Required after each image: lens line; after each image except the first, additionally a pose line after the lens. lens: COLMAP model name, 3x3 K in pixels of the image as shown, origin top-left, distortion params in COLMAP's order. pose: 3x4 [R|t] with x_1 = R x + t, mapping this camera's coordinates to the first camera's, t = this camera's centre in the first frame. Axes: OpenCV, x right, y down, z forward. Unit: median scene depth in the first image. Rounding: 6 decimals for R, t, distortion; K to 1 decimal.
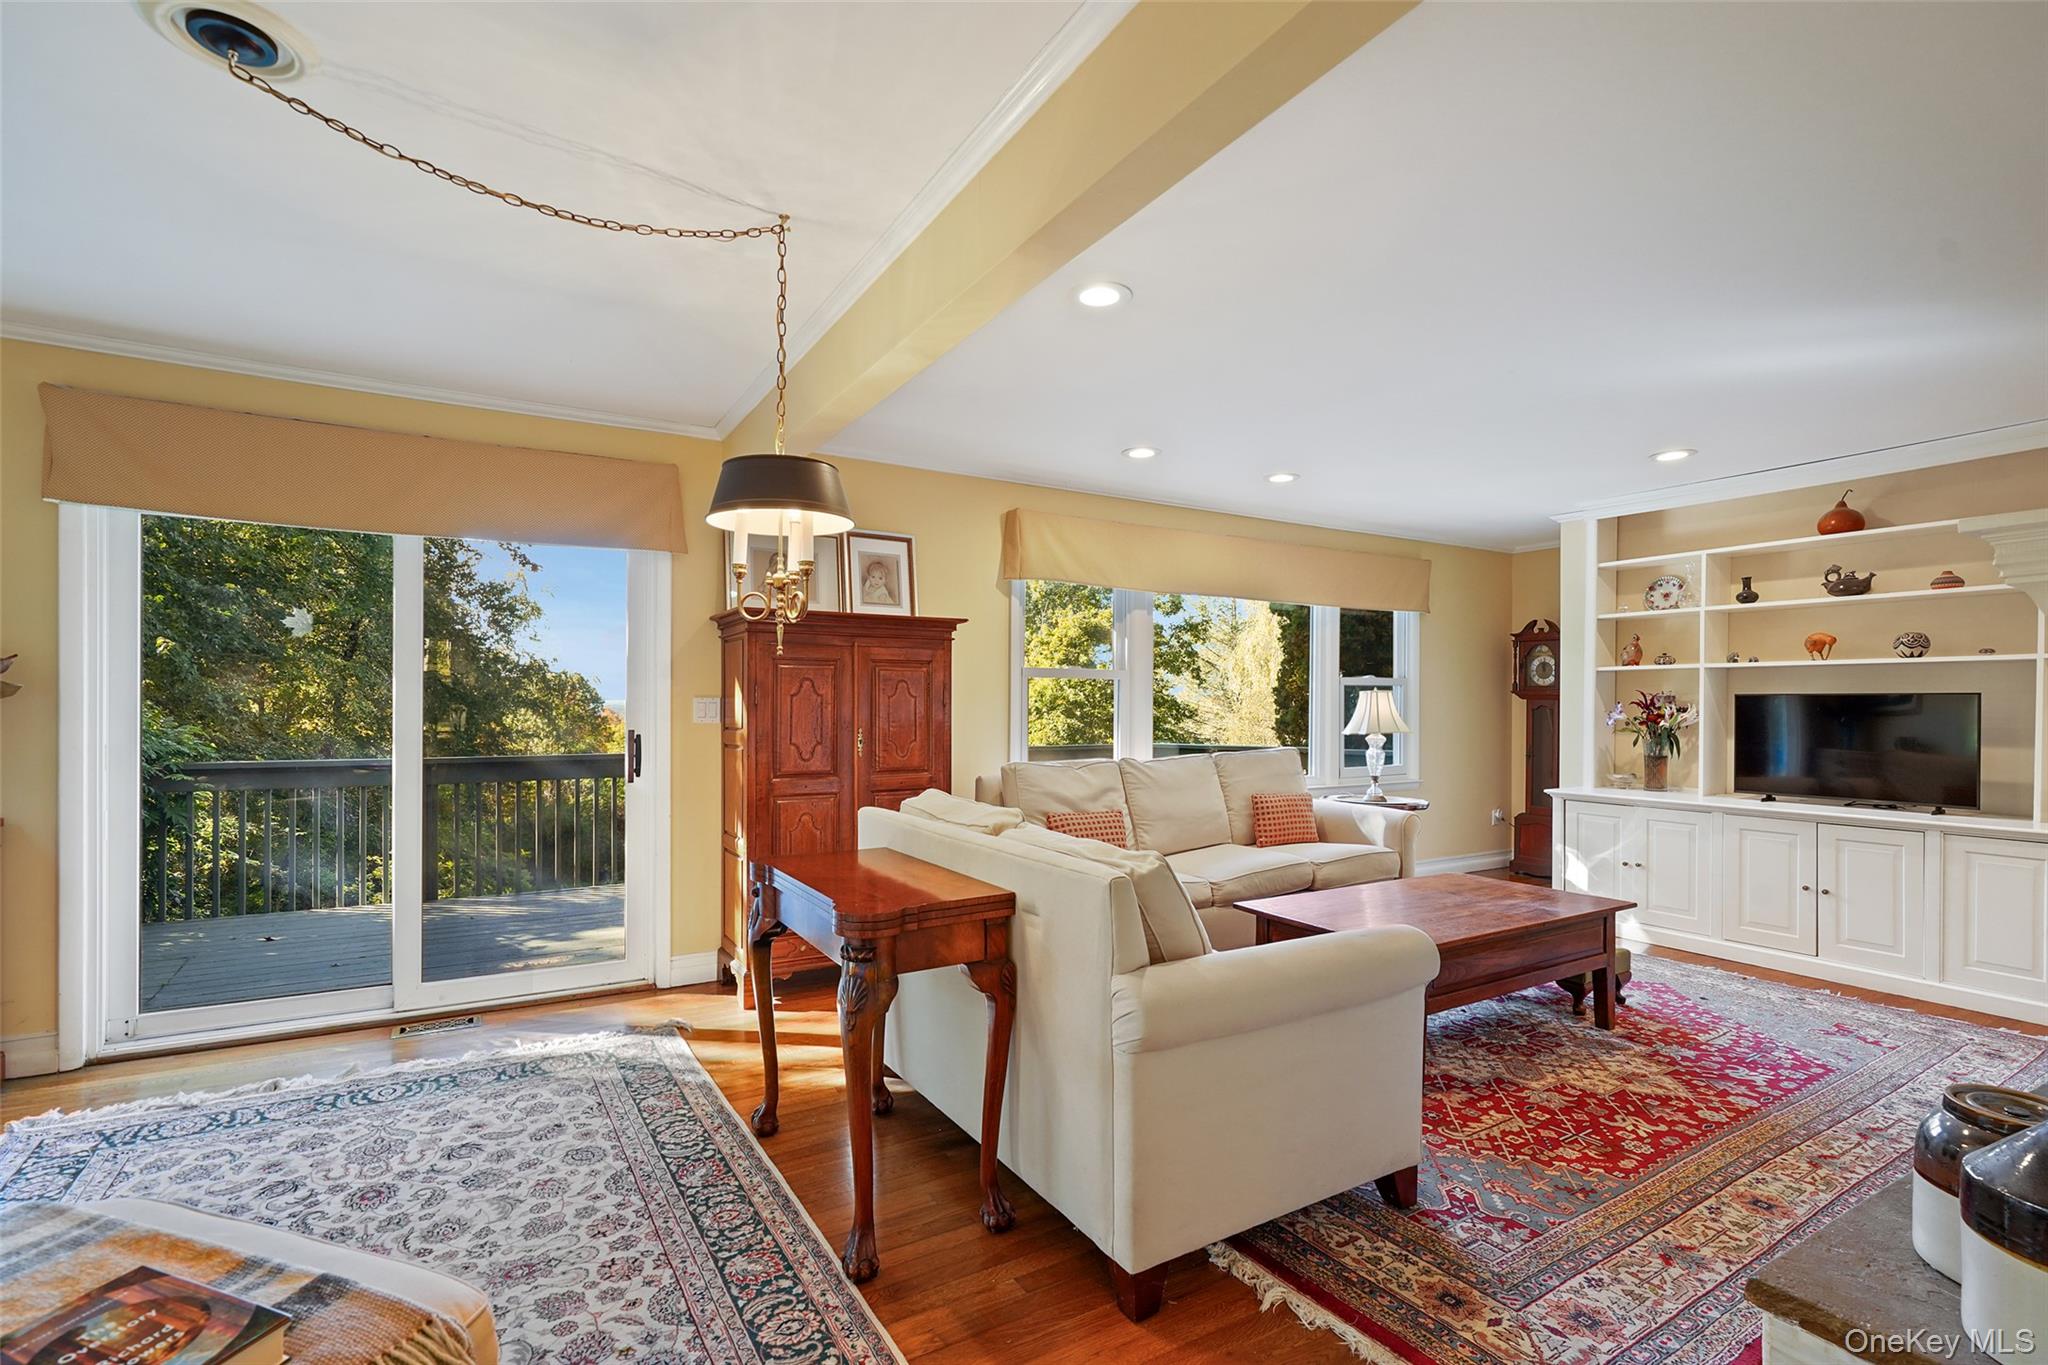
lens RADIAL K [[942.1, 0, 1023.4], [0, 942.1, 699.1], [0, 0, 1]] dist [-0.002982, 0.000276]
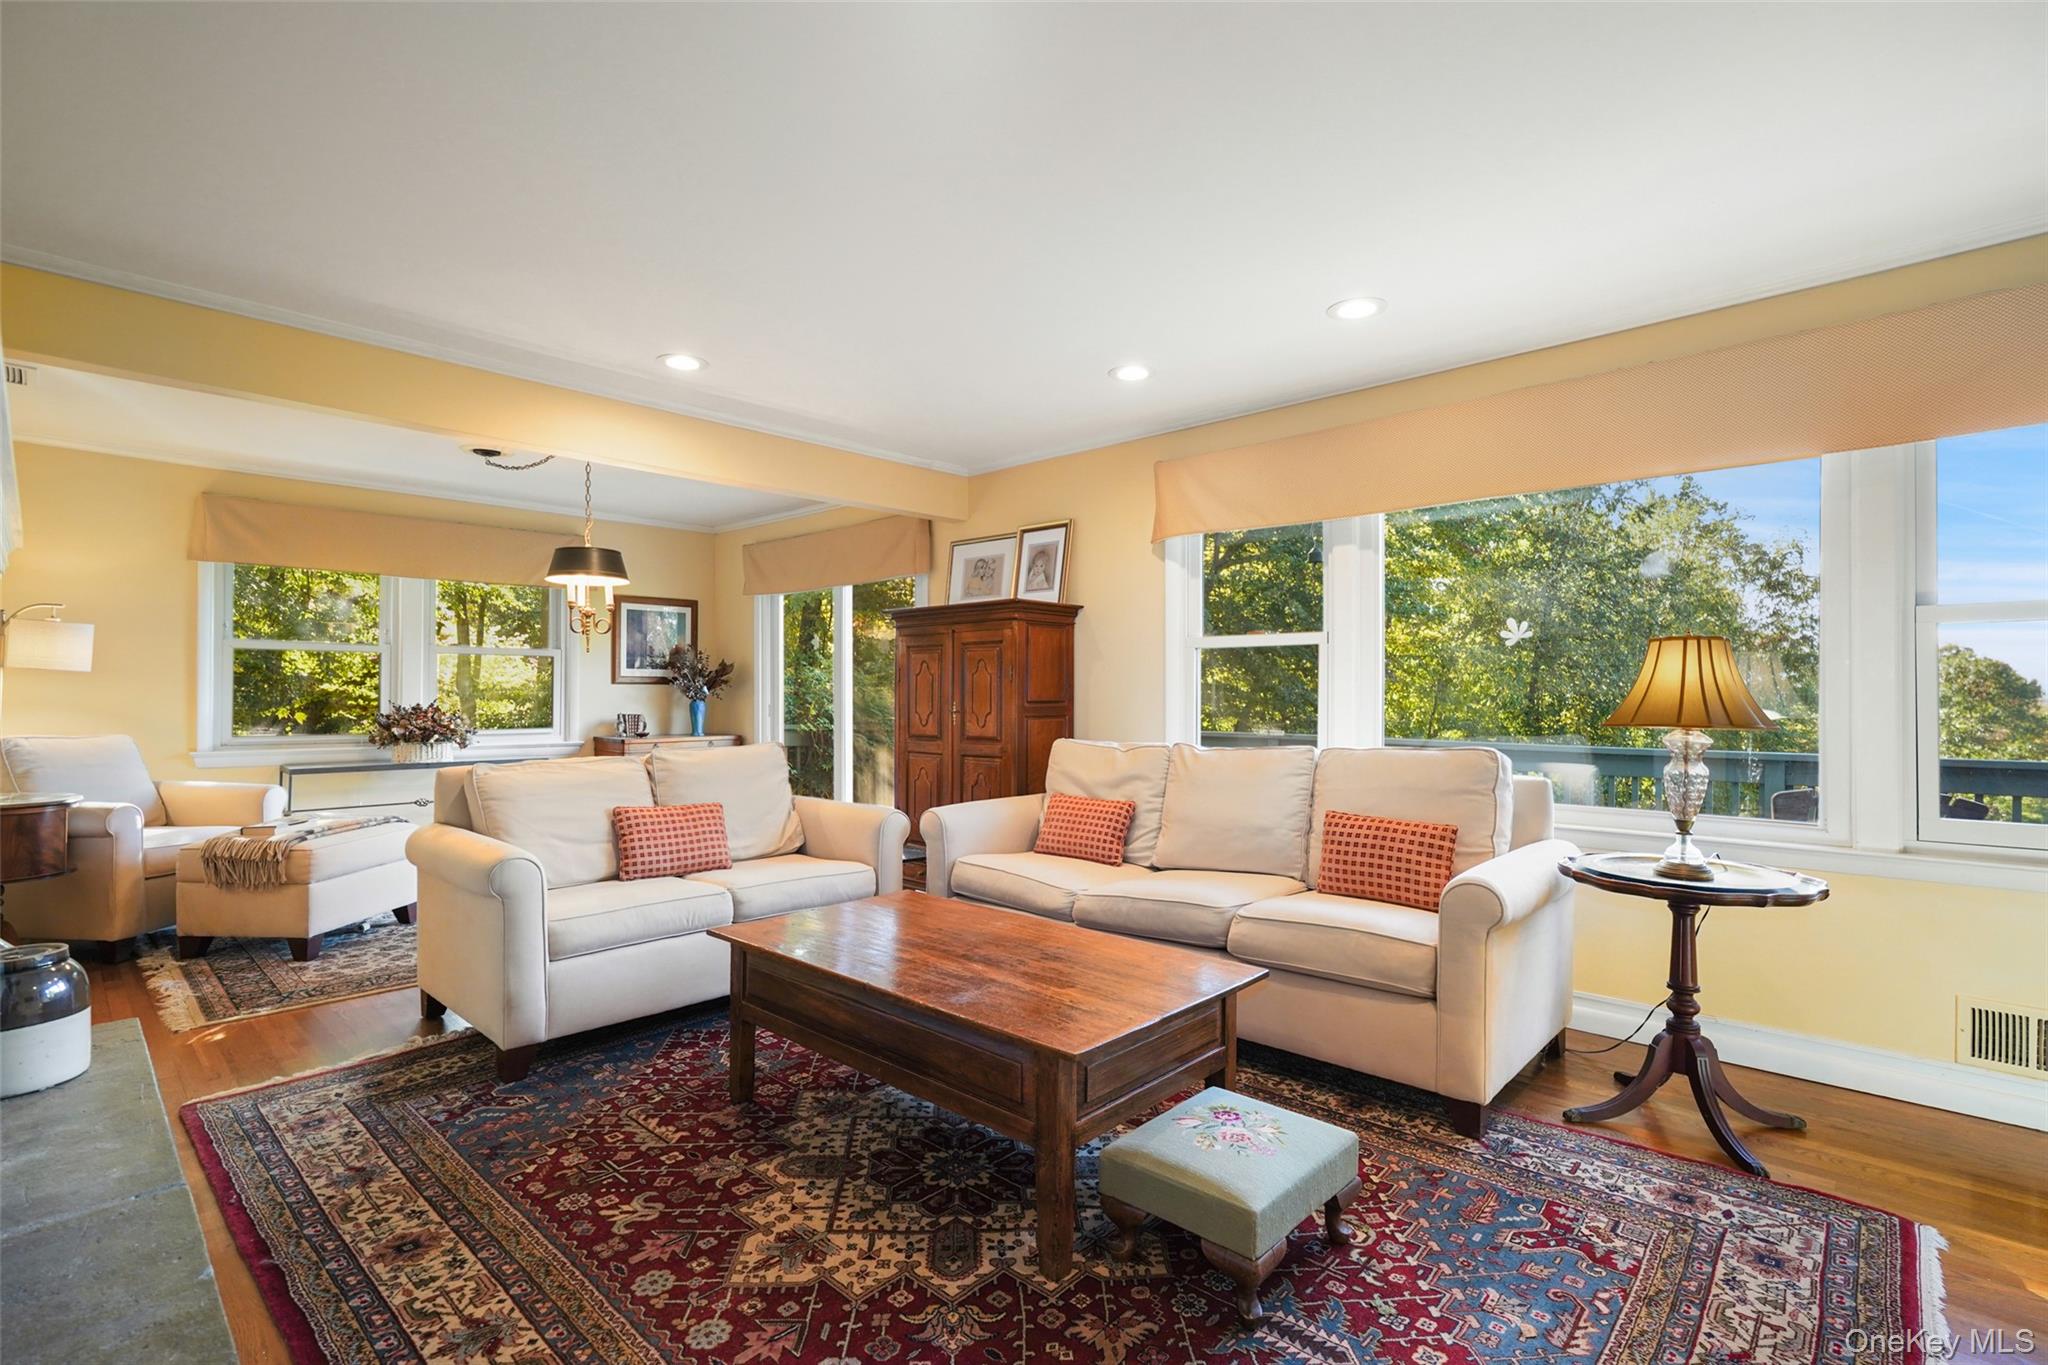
lens RADIAL K [[942.1, 0, 969.8], [0, 942.1, 692.6], [0, 0, 1]] dist [-0.002982, 0.000276]
pose [[0.246441, -0.005911, -0.969140, 1.350585], [0.001769, 0.999982, -0.005650, 0.036854], [0.969156, -0.000322, 0.246447, 1.000339]]
